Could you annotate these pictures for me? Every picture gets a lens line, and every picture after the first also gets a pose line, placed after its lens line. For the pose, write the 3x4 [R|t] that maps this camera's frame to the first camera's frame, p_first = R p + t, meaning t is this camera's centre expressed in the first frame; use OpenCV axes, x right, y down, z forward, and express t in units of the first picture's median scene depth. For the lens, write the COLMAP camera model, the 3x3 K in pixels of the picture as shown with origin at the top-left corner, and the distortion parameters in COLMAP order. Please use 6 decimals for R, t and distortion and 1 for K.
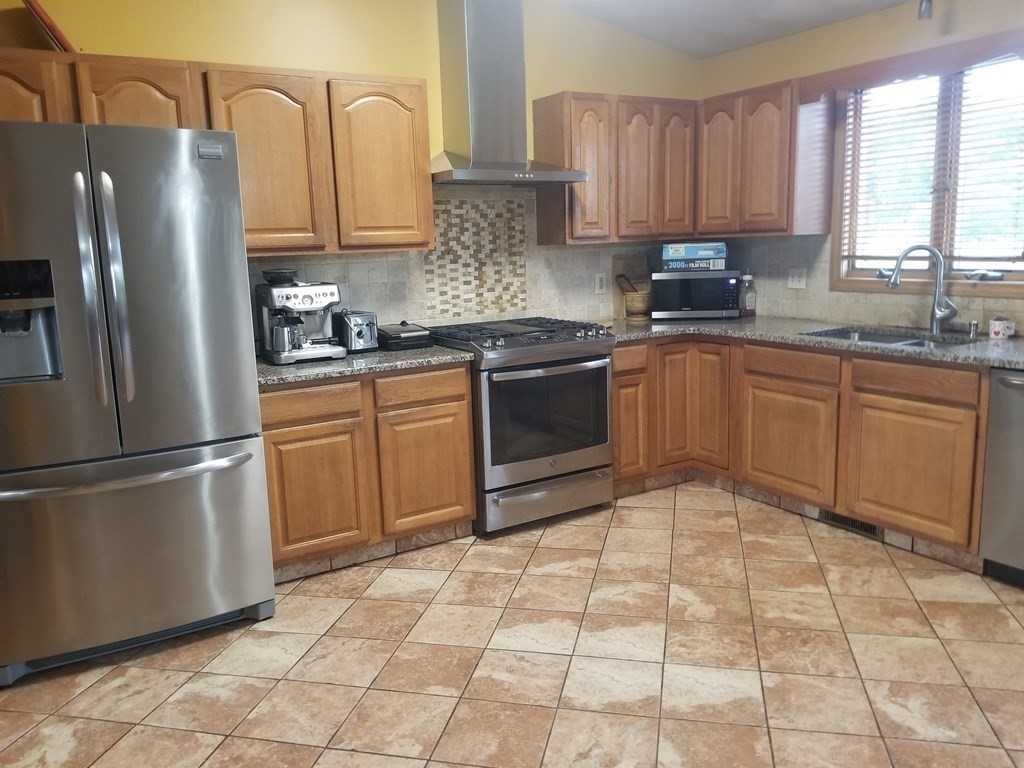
lens RADIAL K [[807.3, 0, 512.0], [0, 807.3, 384.0], [0, 0, 1]] dist [0.134271, -0.251436]
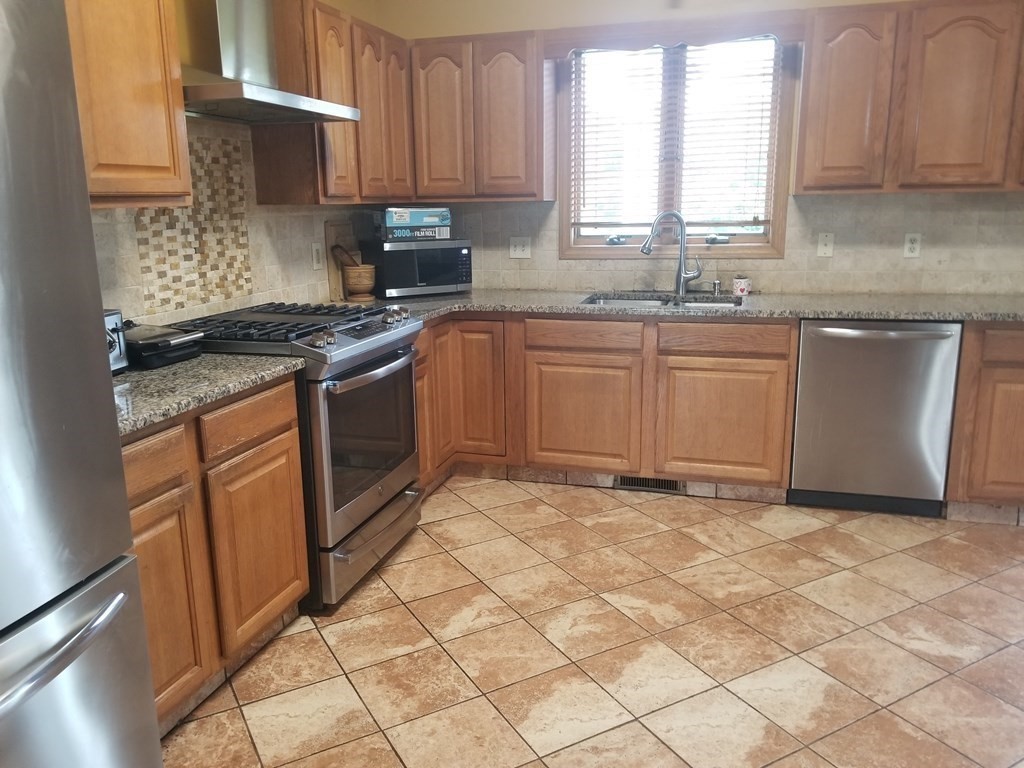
lens RADIAL K [[807.3, 0, 512.0], [0, 807.3, 384.0], [0, 0, 1]] dist [0.134271, -0.251436]
pose [[0.737512, -0.128207, 0.663052, -0.342080], [0.110395, 0.991495, 0.068923, -0.039799], [-0.666250, 0.022366, 0.745393, 0.327430]]
